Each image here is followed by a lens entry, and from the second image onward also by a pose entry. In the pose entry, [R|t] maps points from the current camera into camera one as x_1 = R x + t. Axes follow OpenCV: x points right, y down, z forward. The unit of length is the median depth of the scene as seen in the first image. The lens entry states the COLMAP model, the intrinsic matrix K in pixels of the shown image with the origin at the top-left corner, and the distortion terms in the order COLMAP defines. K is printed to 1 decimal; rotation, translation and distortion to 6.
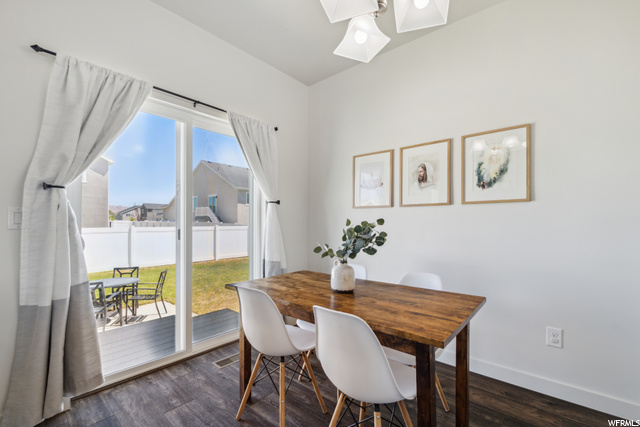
lens RADIAL K [[277.2, 0, 325.6], [0, 277.2, 223.2], [0, 0, 1]] dist [-0.000353, -0.000830]
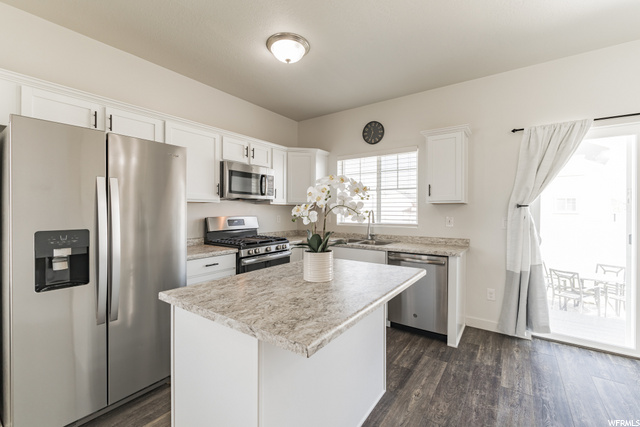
lens RADIAL K [[277.2, 0, 316.9], [0, 277.2, 211.3], [0, 0, 1]] dist [-0.000353, -0.000830]
pose [[0.093087, 0.001532, -0.995657, 0.618787], [-0.004019, 0.999991, 0.001163, -0.092829], [0.995650, 0.003894, 0.093092, -0.440479]]
